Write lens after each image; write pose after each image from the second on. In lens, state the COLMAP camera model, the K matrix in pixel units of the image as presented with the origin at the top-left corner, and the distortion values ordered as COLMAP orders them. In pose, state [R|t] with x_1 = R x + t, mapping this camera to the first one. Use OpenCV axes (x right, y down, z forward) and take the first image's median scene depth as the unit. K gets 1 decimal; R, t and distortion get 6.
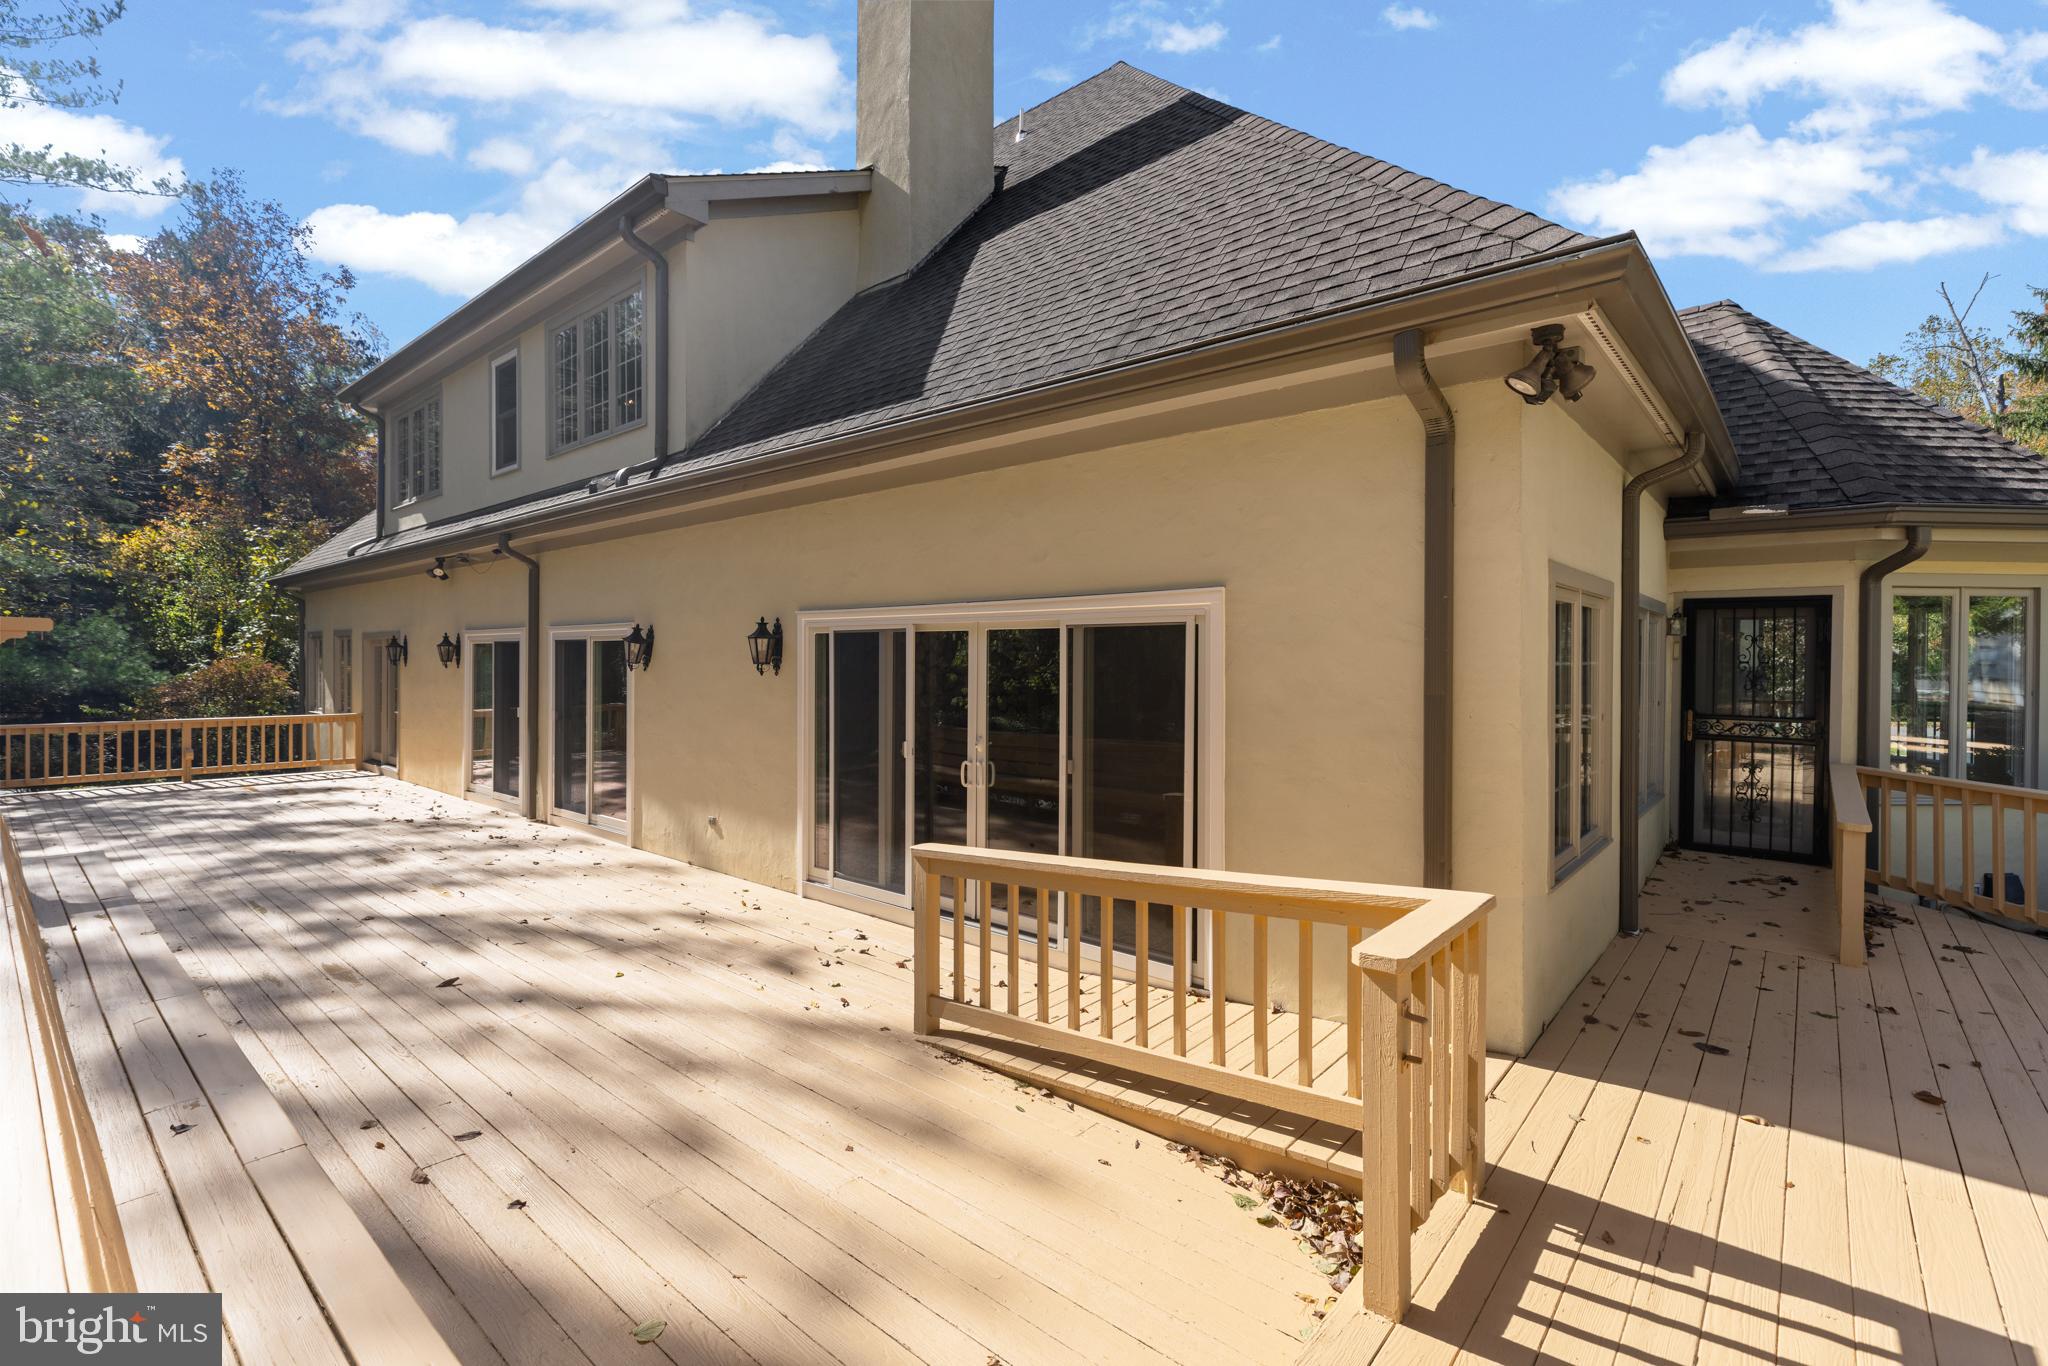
lens RADIAL K [[926.7, 0, 1025.6], [0, 926.7, 680.5], [0, 0, 1]] dist [-0.001223, 0.000379]
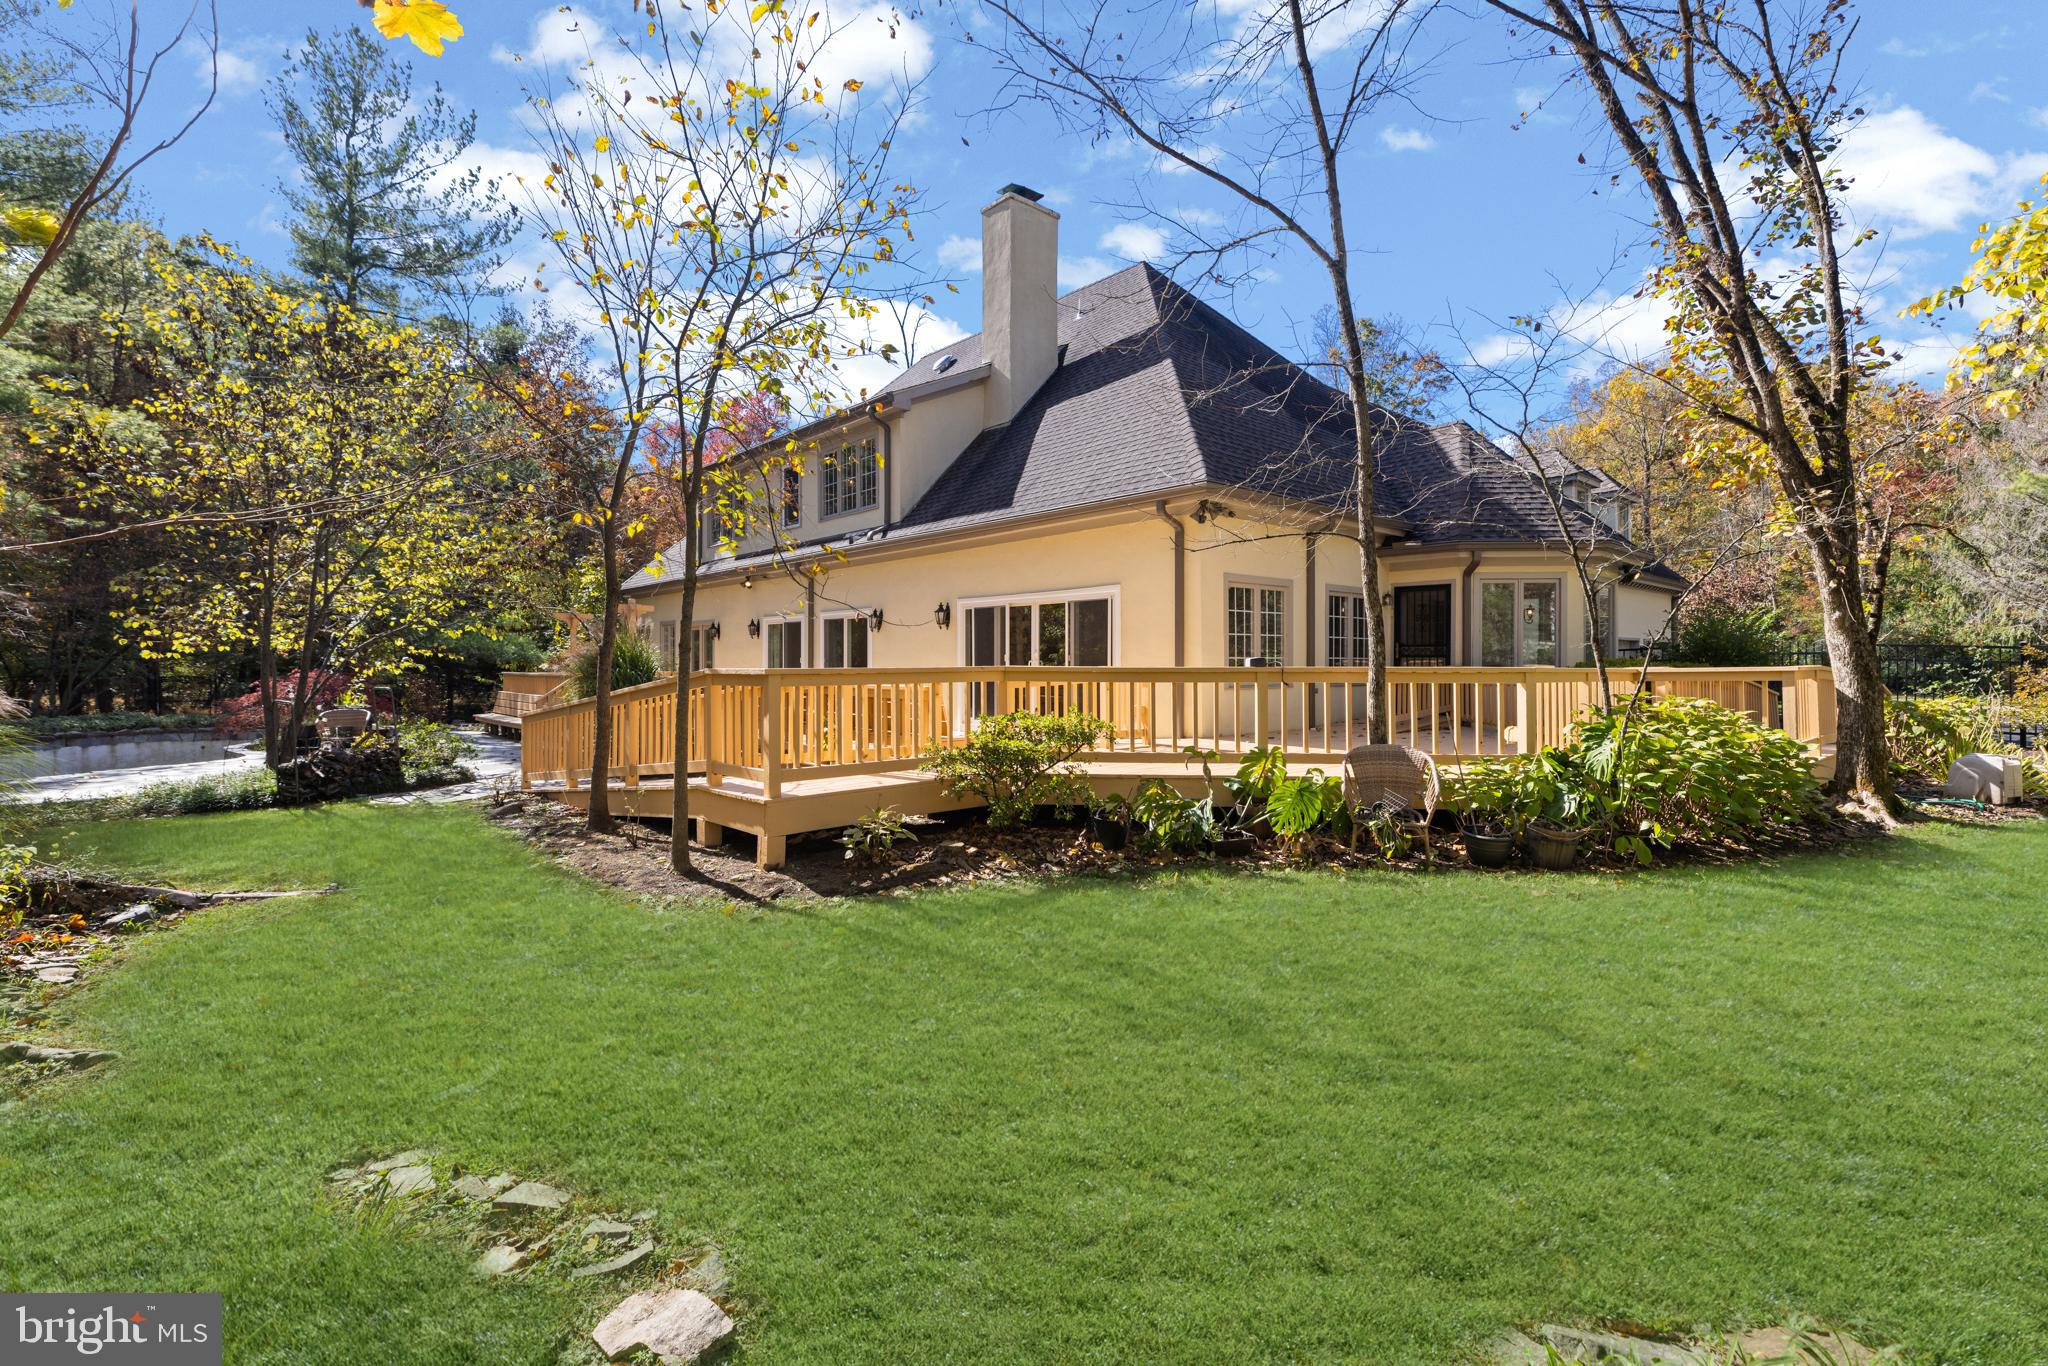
lens RADIAL K [[926.7, 0, 1026.9], [0, 926.7, 681.0], [0, 0, 1]] dist [-0.001223, 0.000379]
pose [[0.991406, -0.003460, -0.130774, 0.165210], [0.003107, 0.999991, -0.002902, 0.102414], [0.130783, 0.002471, 0.991408, -0.938868]]
